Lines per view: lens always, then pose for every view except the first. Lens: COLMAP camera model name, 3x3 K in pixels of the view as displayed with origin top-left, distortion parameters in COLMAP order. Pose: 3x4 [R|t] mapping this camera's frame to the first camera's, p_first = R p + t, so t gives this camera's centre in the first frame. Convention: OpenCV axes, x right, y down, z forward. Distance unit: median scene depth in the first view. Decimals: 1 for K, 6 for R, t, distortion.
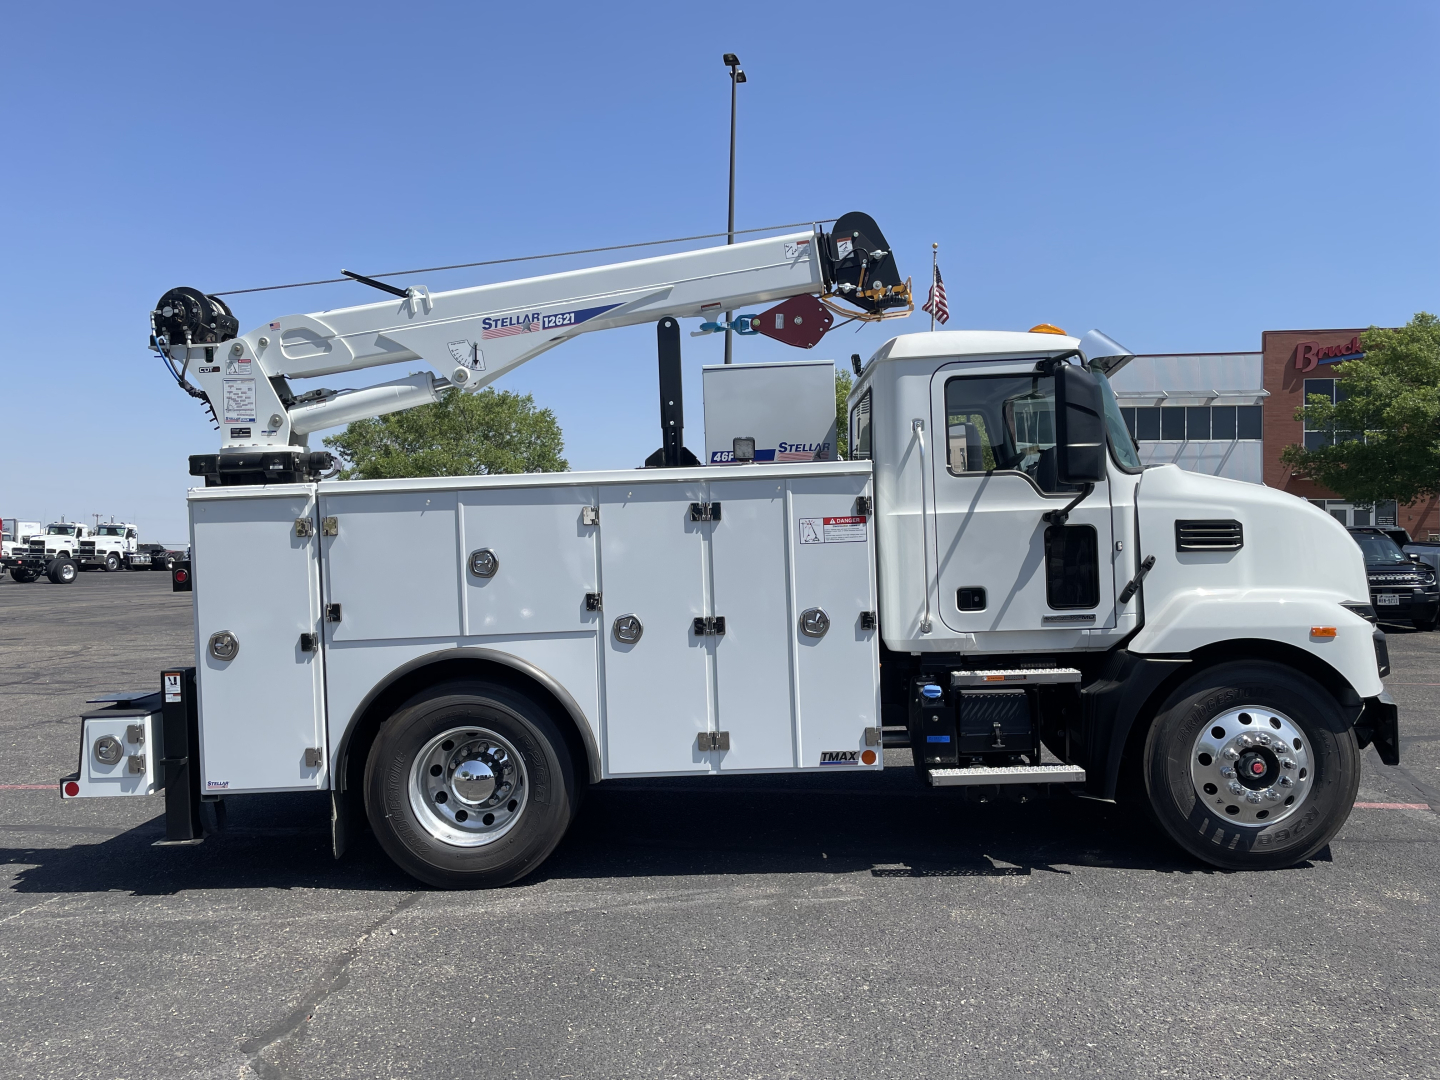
lens RADIAL K [[1097.3, 0, 717.3], [0, 1097.3, 529.1], [0, 0, 1]] dist [0.078757, -0.101712]
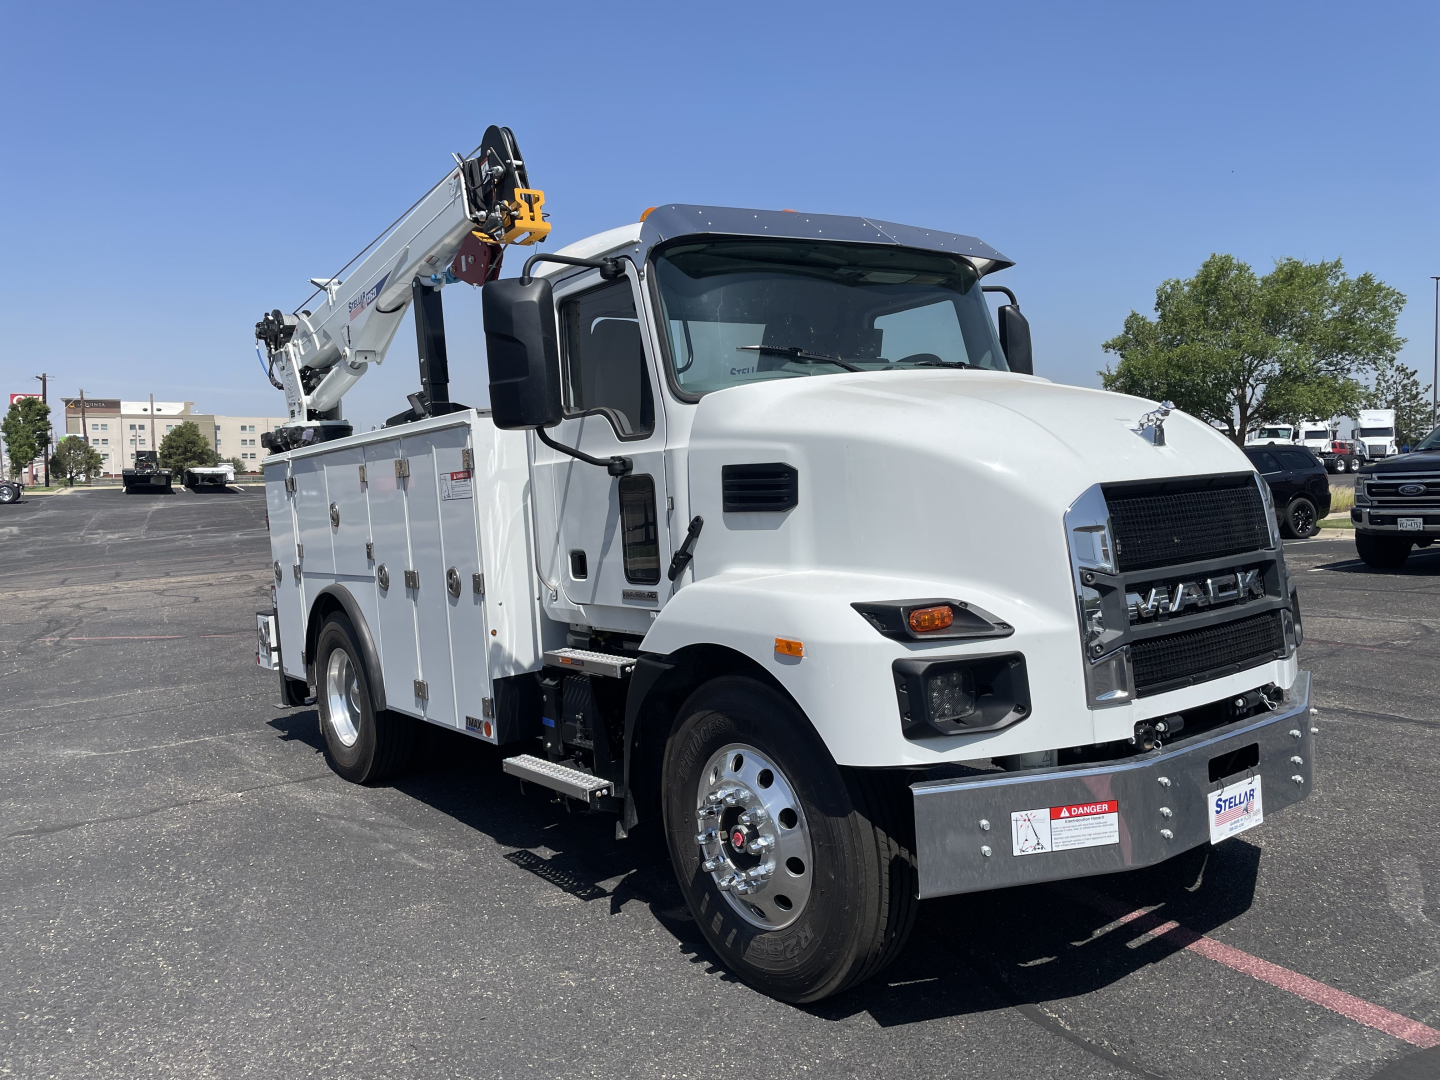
lens RADIAL K [[1097.3, 0, 703.8], [0, 1097.3, 517.3], [0, 0, 1]] dist [0.078757, -0.101712]
pose [[0.614862, 0.017705, -0.788436, 0.970646], [0.047378, 0.997113, 0.059339, -0.017829], [0.787210, -0.073840, 0.612248, 0.579147]]
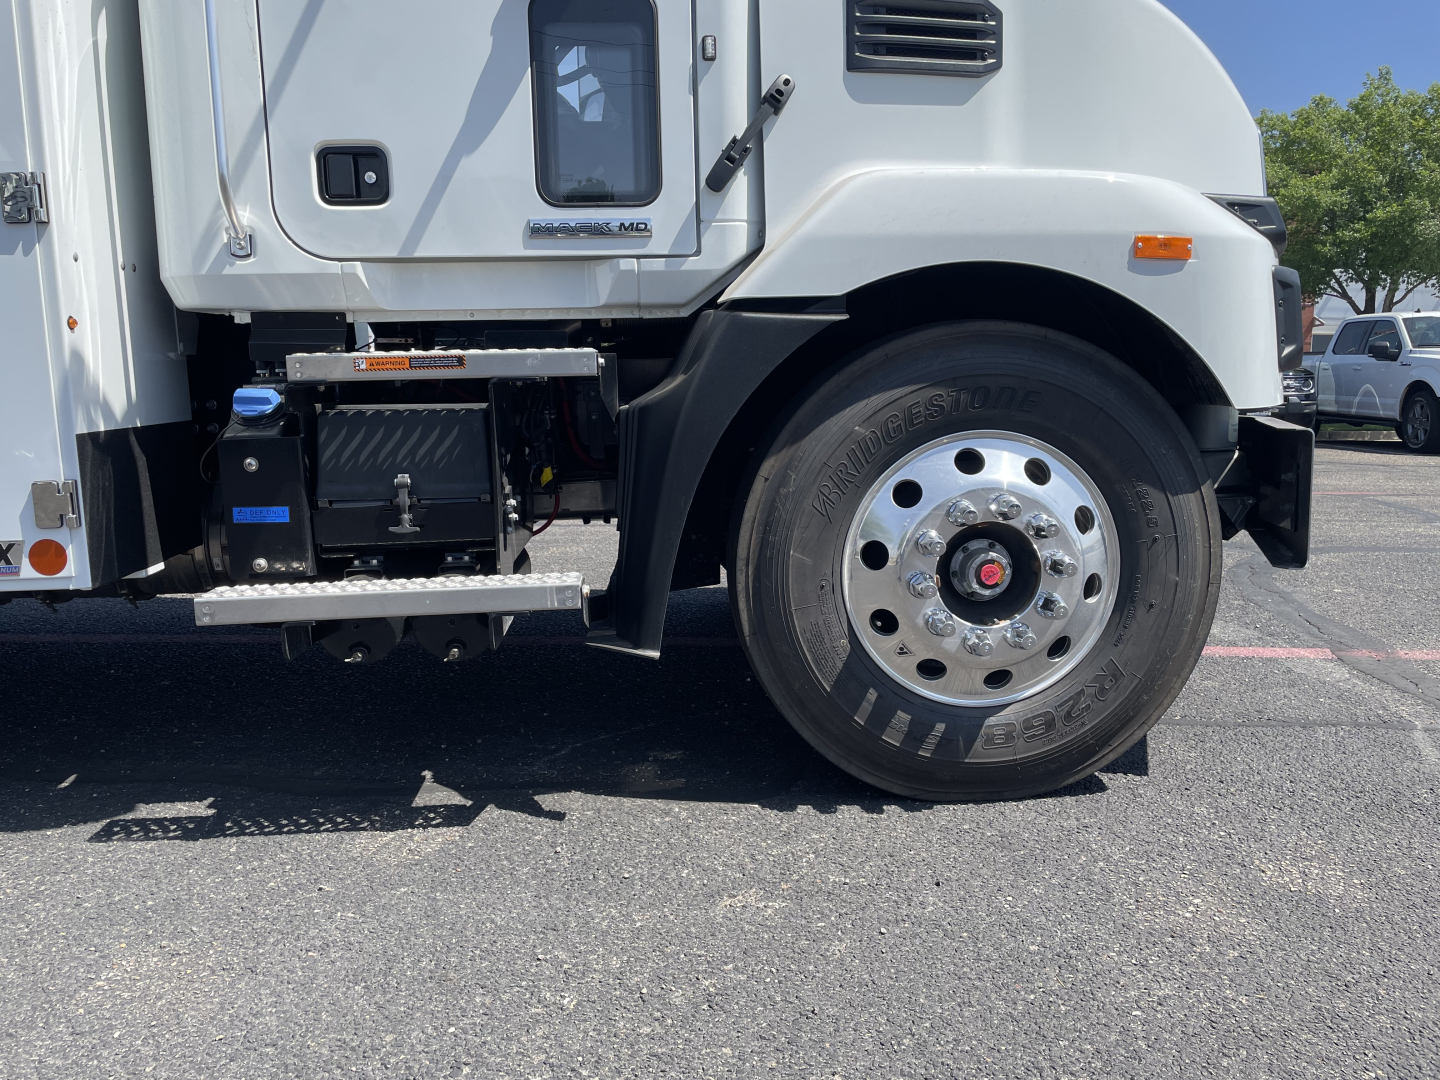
lens RADIAL K [[1097.3, 0, 712.1], [0, 1097.3, 527.0], [0, 0, 1]] dist [0.078757, -0.101712]
pose [[0.995768, 0.001295, 0.091898, 0.332858], [-0.013755, 0.990738, 0.135086, 0.138017], [-0.090872, -0.135778, 0.986563, 0.581422]]
